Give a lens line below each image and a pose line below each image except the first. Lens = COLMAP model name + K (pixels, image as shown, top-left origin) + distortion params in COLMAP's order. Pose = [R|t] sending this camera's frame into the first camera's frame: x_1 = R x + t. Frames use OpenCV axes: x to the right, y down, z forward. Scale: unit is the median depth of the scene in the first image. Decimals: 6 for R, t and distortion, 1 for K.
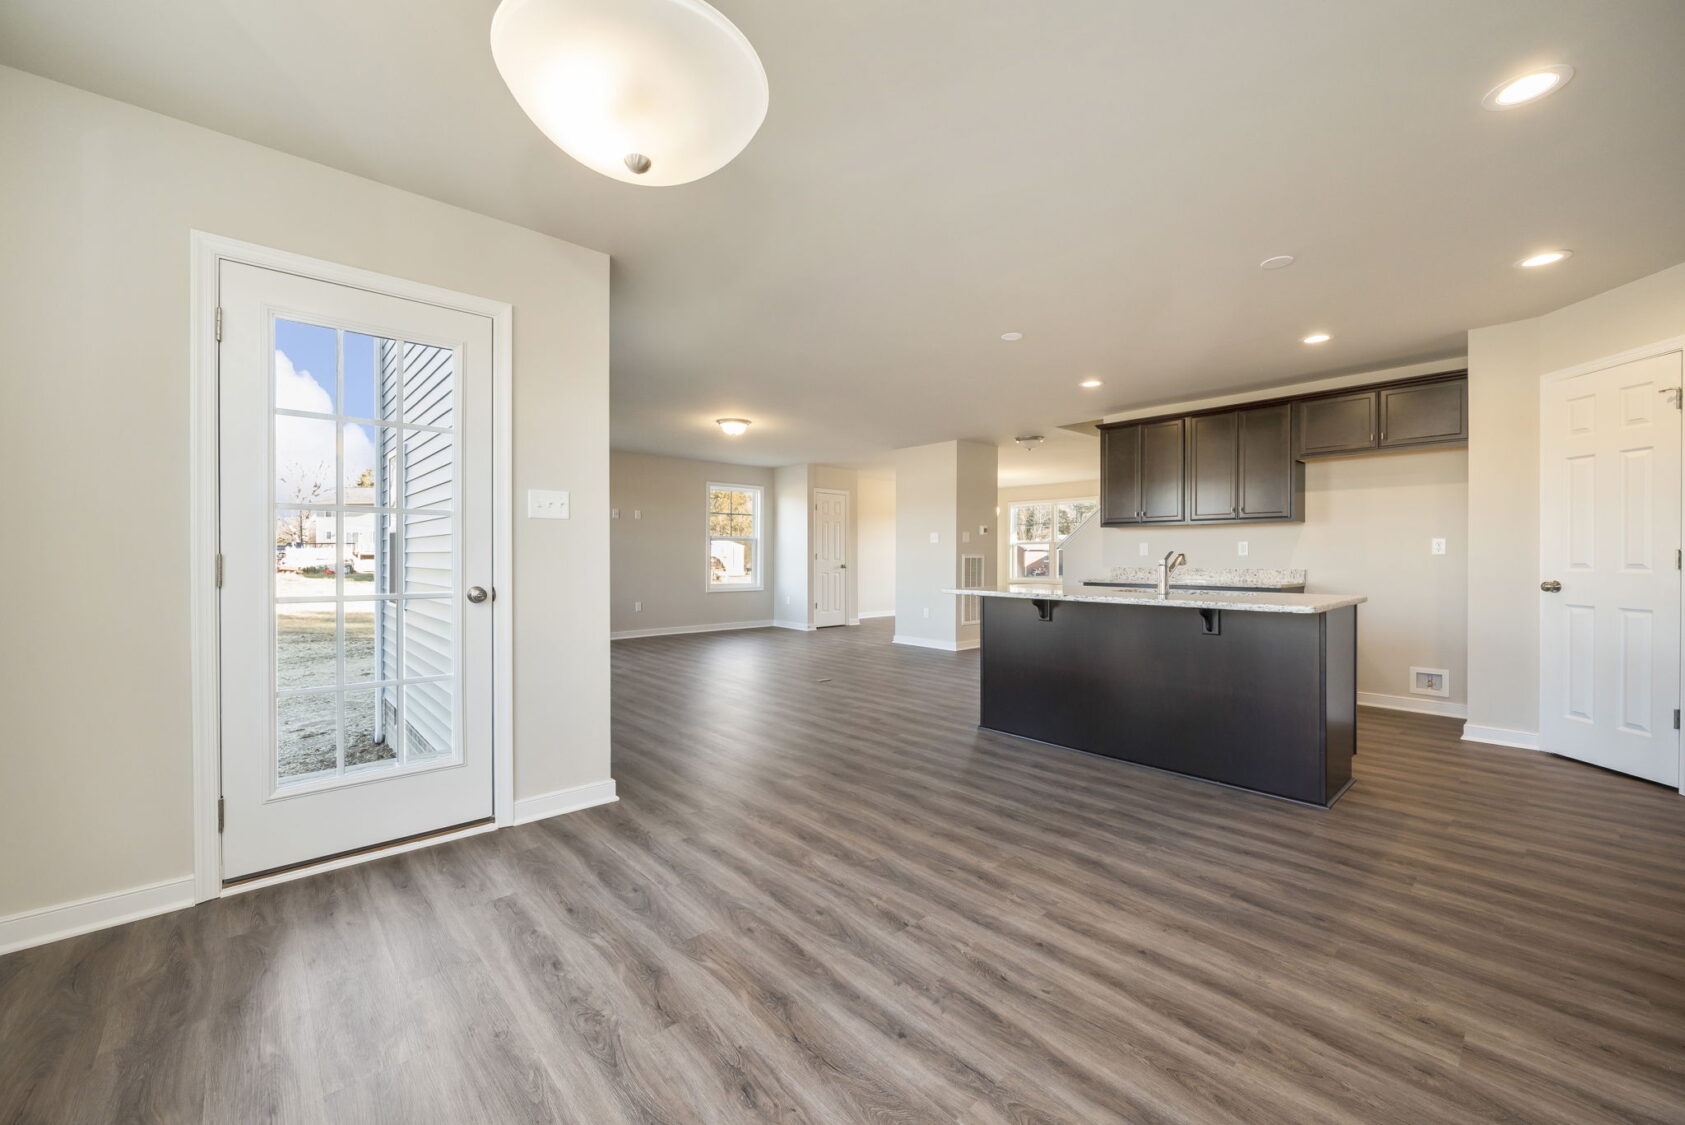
lens RADIAL K [[661.2, 0, 843.0], [0, 661.2, 559.0], [0, 0, 1]] dist [-0.004107, 0.000110]
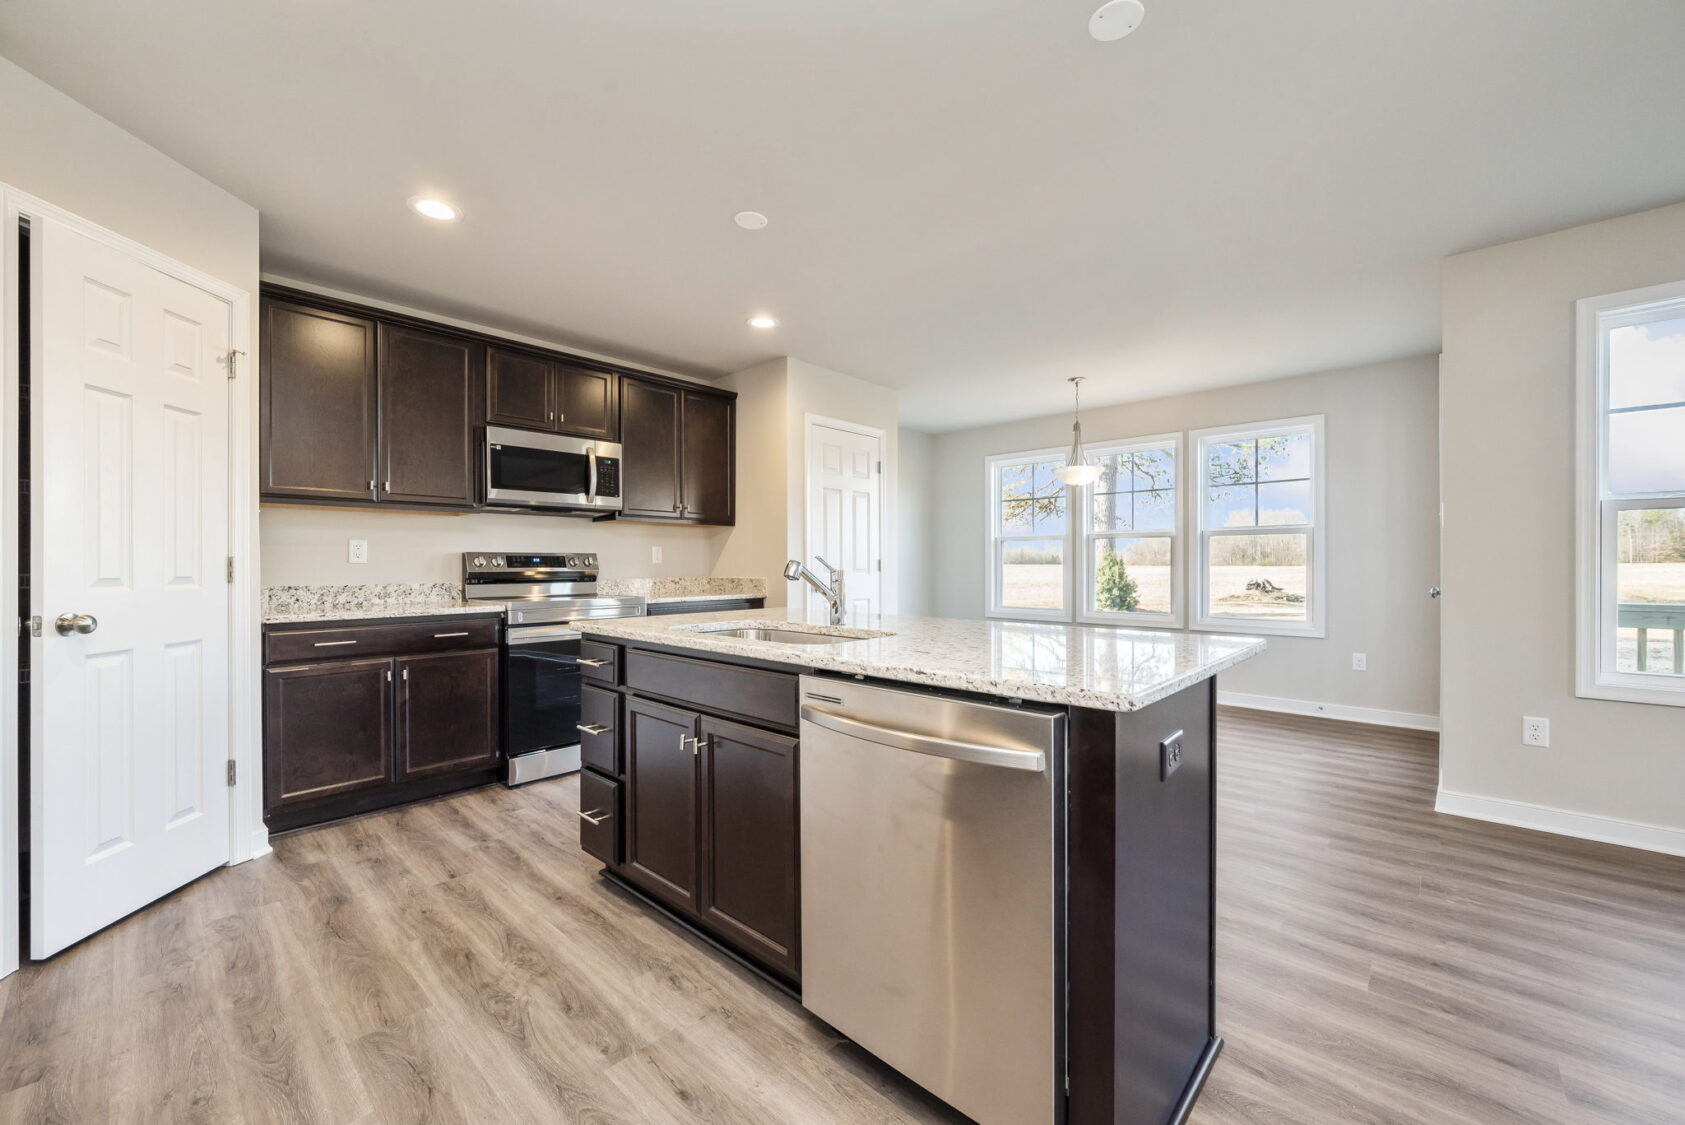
lens RADIAL K [[663.9, 0, 844.0], [0, 663.9, 565.6], [0, 0, 1]] dist [-0.001642, -0.000061]
pose [[-0.995098, 0.001941, -0.098872, 0.591134], [0.001082, 0.999961, 0.008740, -0.009479], [0.098885, 0.008590, -0.995062, 1.775407]]
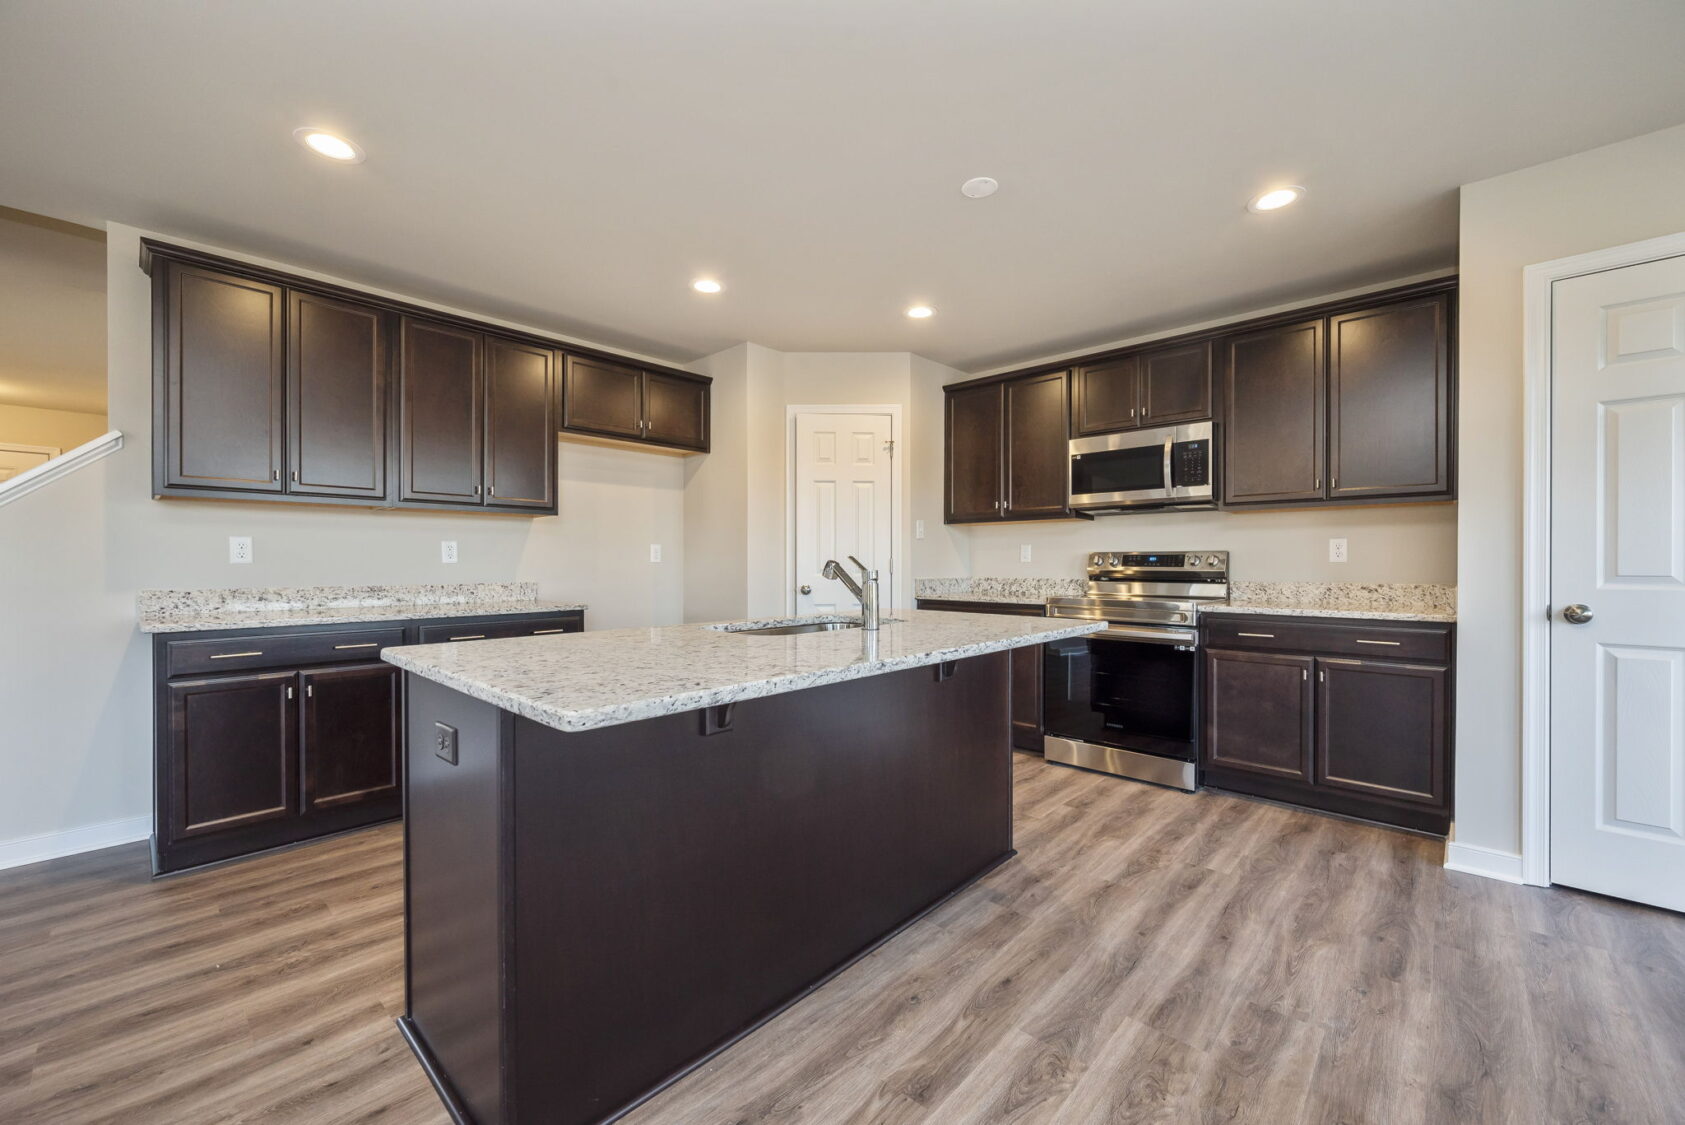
lens RADIAL K [[663.9, 0, 844.0], [0, 663.9, 565.6], [0, 0, 1]] dist [-0.001642, -0.000061]
pose [[-0.094790, -0.003888, 0.995490, -0.105450], [0.005560, 0.999975, 0.004435, -0.006210], [-0.995482, 0.005955, -0.094766, 1.172420]]
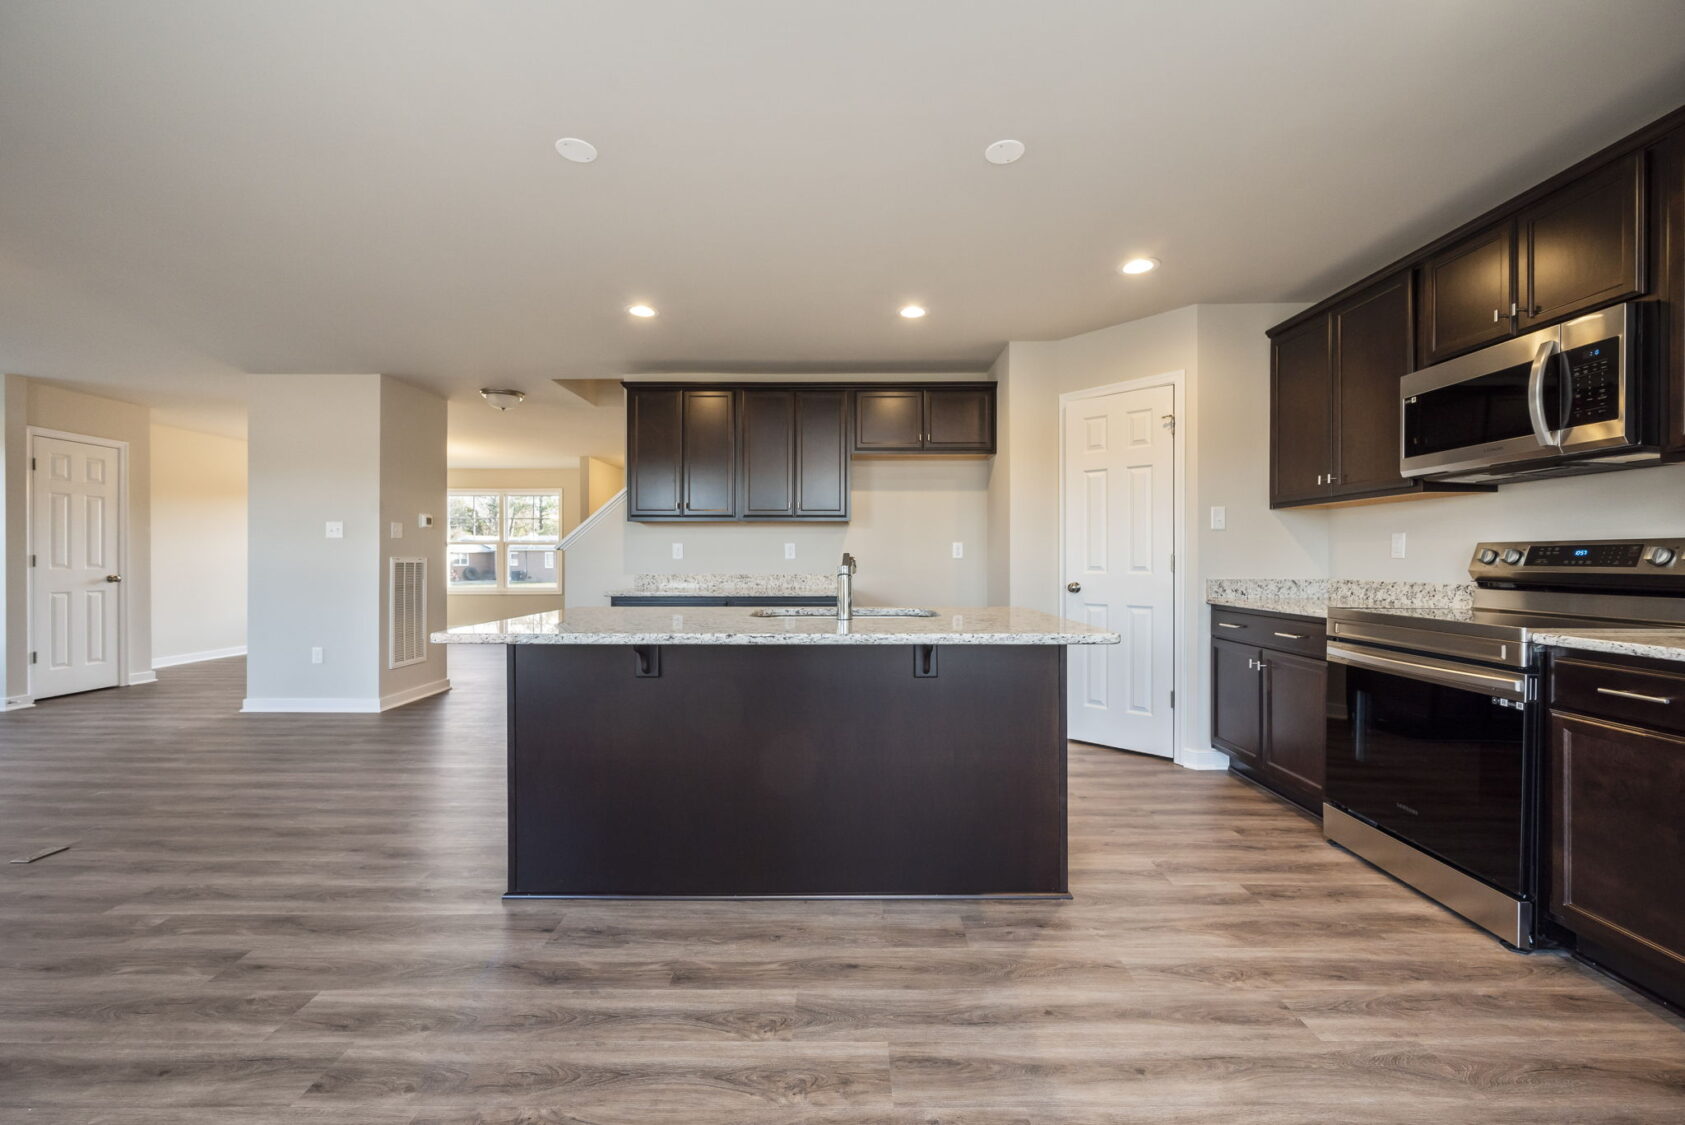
lens RADIAL K [[661.2, 0, 843.0], [0, 661.2, 559.0], [0, 0, 1]] dist [-0.004107, 0.000110]
pose [[0.670049, -0.000340, 0.742317, 0.003709], [0.003879, 0.999988, -0.003044, -0.004148], [-0.742306, 0.004920, 0.670042, 0.616323]]
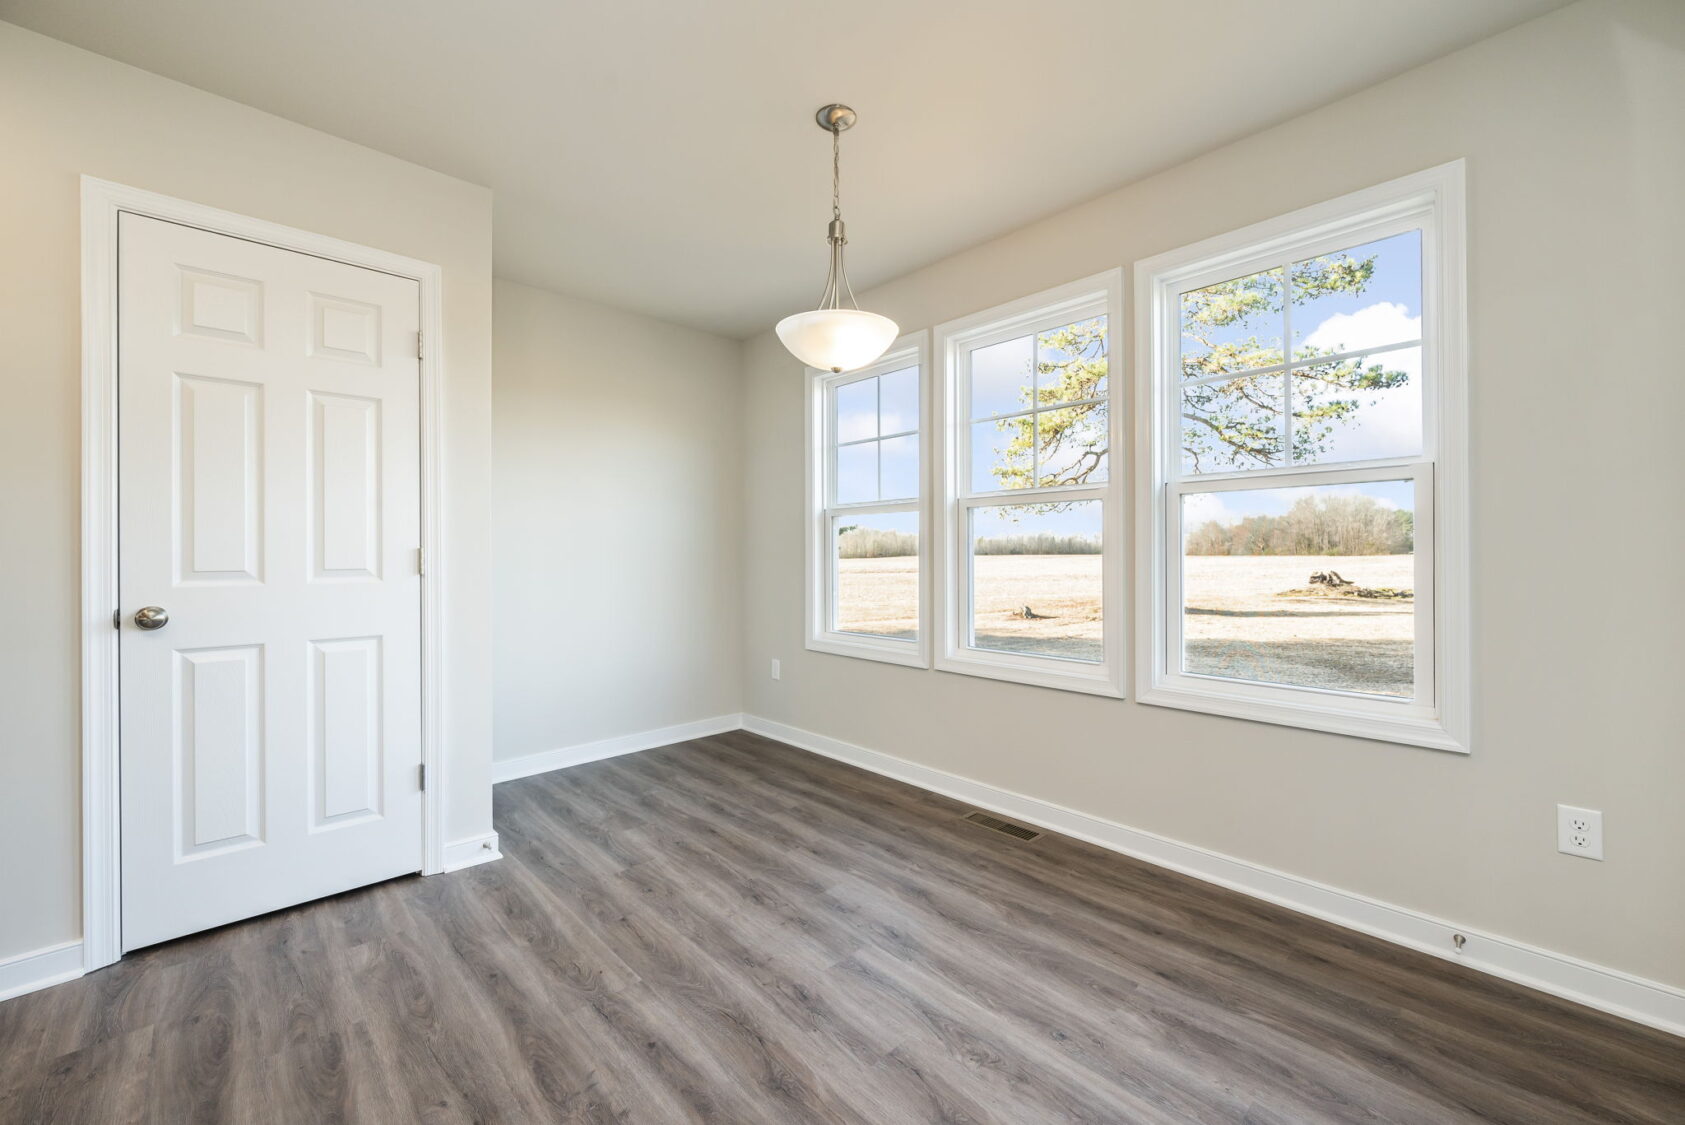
lens RADIAL K [[664.7, 0, 848.6], [0, 664.7, 554.0], [0, 0, 1]] dist [-0.002024, -0.000436]
pose [[-0.999424, 0.004433, -0.033642, -0.082335], [0.004272, 0.999979, 0.004878, -0.004611], [0.033663, 0.004731, -0.999422, 0.948563]]
